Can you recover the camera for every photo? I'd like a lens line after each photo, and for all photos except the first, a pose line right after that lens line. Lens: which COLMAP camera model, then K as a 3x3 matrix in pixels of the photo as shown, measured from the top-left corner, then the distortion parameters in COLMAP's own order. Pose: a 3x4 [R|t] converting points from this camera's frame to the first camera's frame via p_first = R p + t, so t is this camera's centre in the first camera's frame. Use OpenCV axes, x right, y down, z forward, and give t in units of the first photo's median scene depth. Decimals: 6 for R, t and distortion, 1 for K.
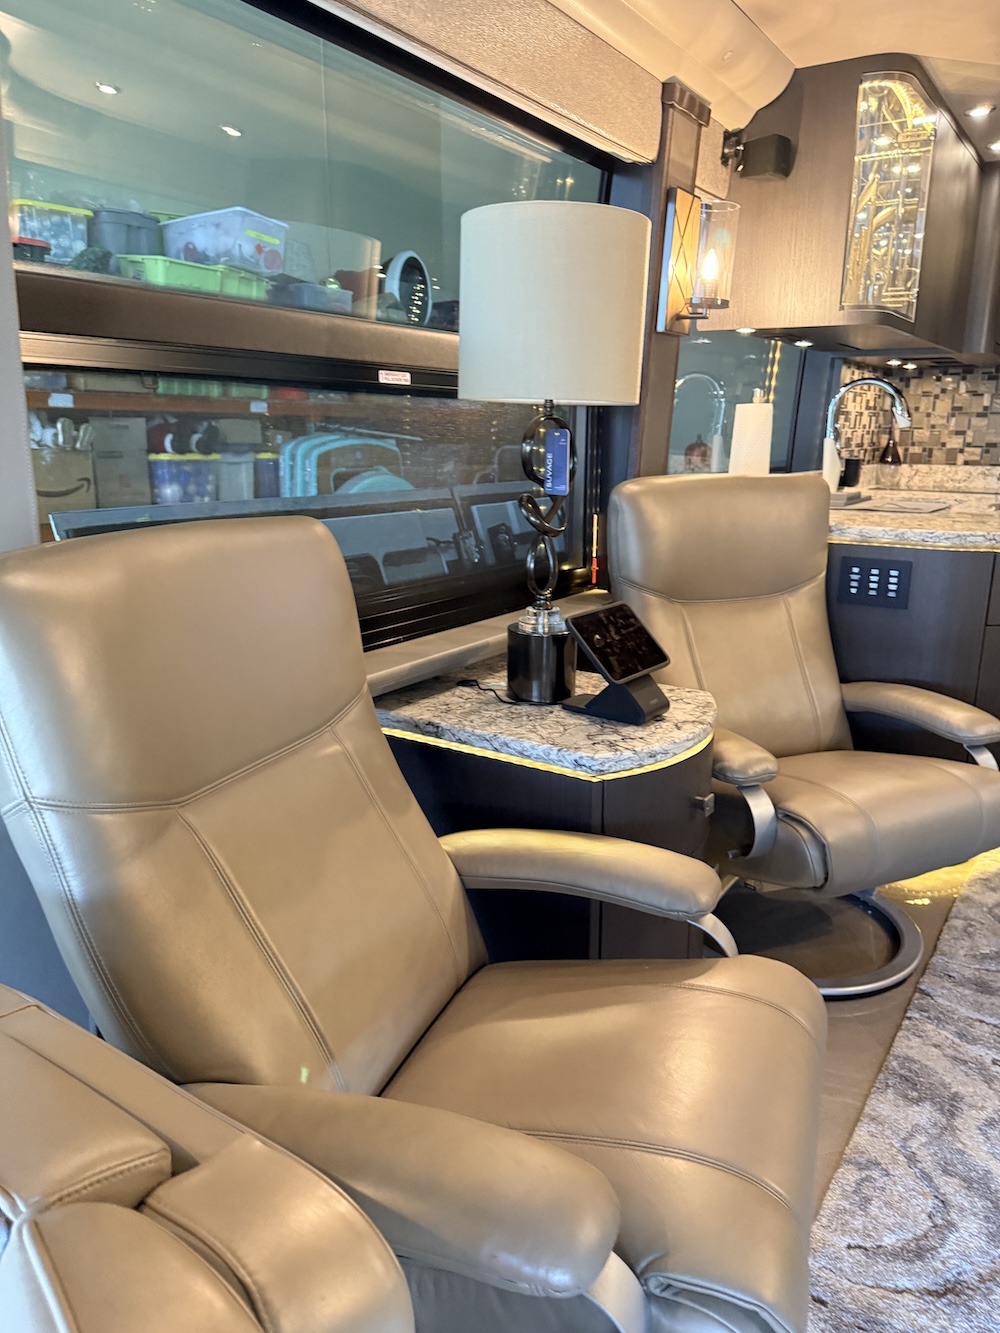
lens RADIAL K [[946.4, 0, 506.0], [0, 946.4, 672.4], [0, 0, 1]] dist [0.029068, -0.030434]
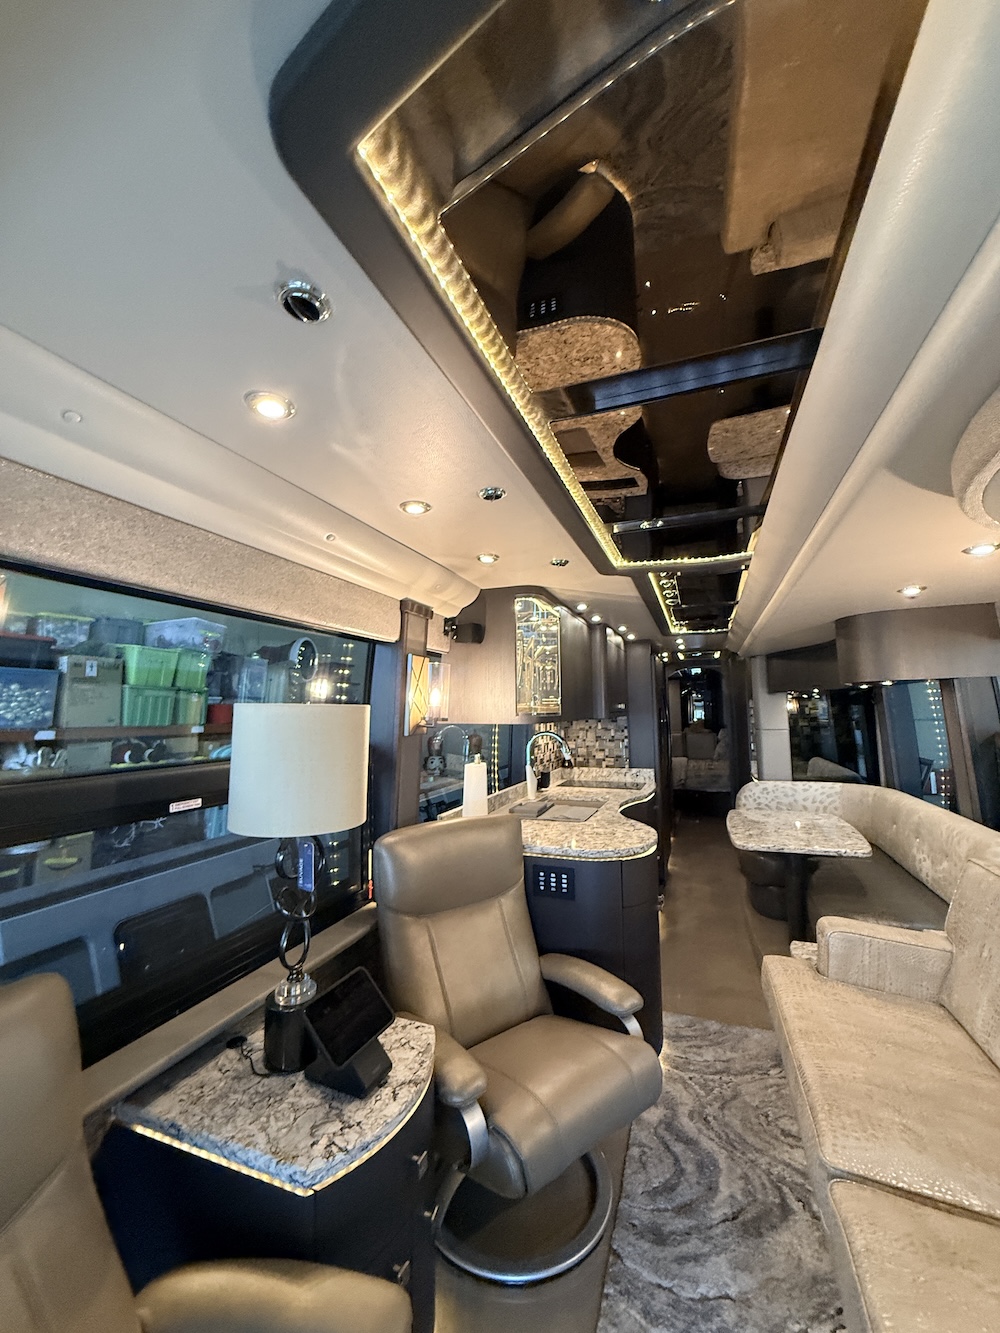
lens RADIAL K [[531.6, 0, 500.0], [0, 531.6, 666.5], [0, 0, 1]] dist [0.000904, 0.000114]
pose [[0.974708, -0.000036, 0.223483, 0.119072], [0.073933, 0.943745, -0.322303, -0.172637], [-0.210900, 0.330674, 0.919878, 0.109131]]
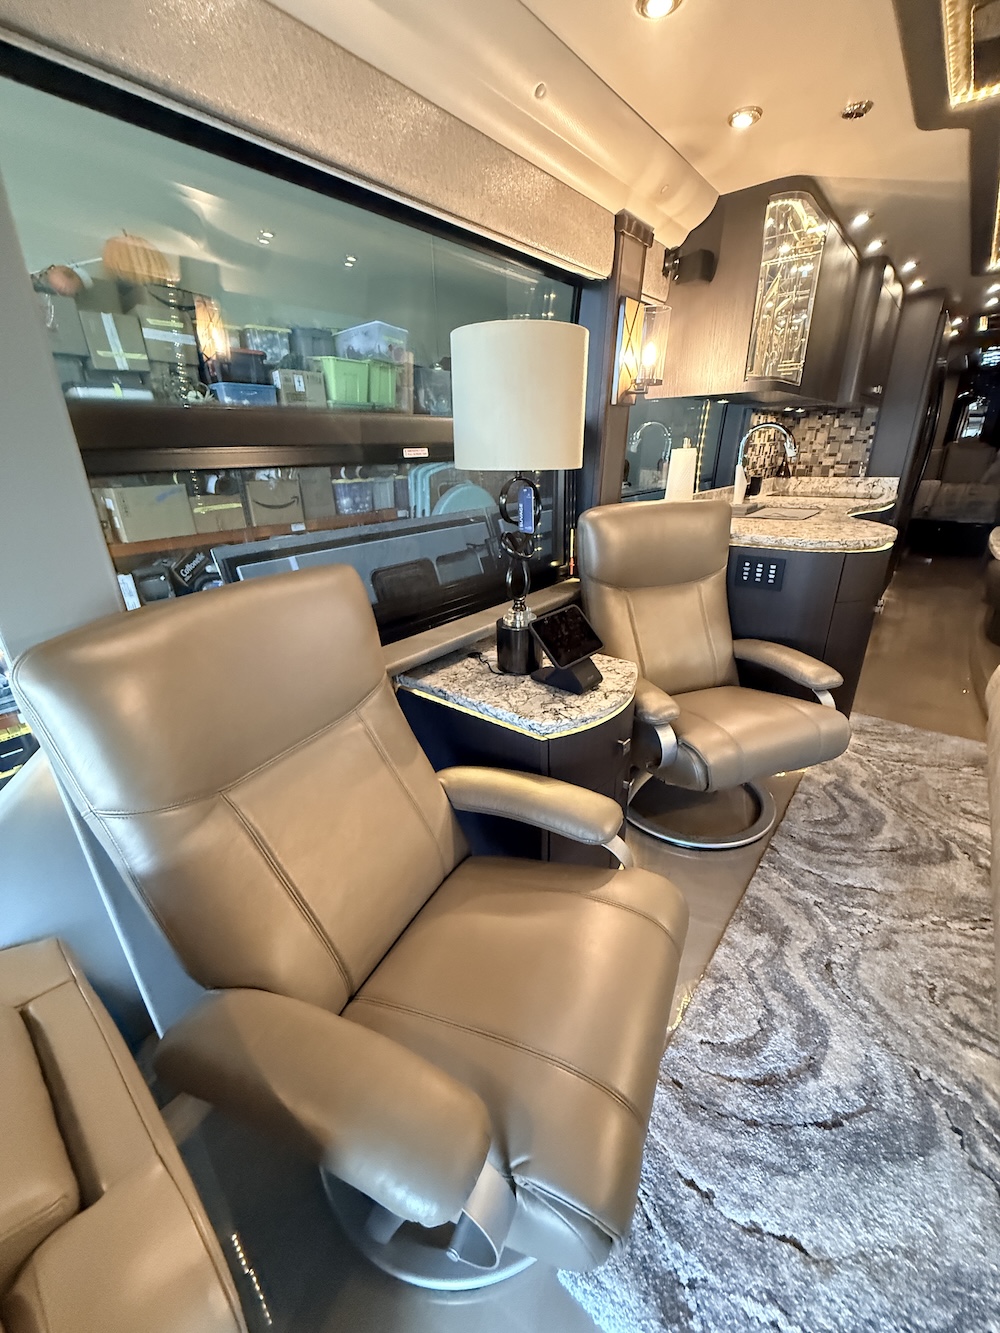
lens RADIAL K [[530.7, 0, 500.0], [0, 530.7, 666.5], [0, 0, 1]] dist [0.001488, 0.000194]
pose [[0.994650, 0.004428, -0.103207, 0.076724], [0.009858, 0.990452, 0.137503, -0.075718], [0.102830, -0.137785, 0.985110, 0.128739]]
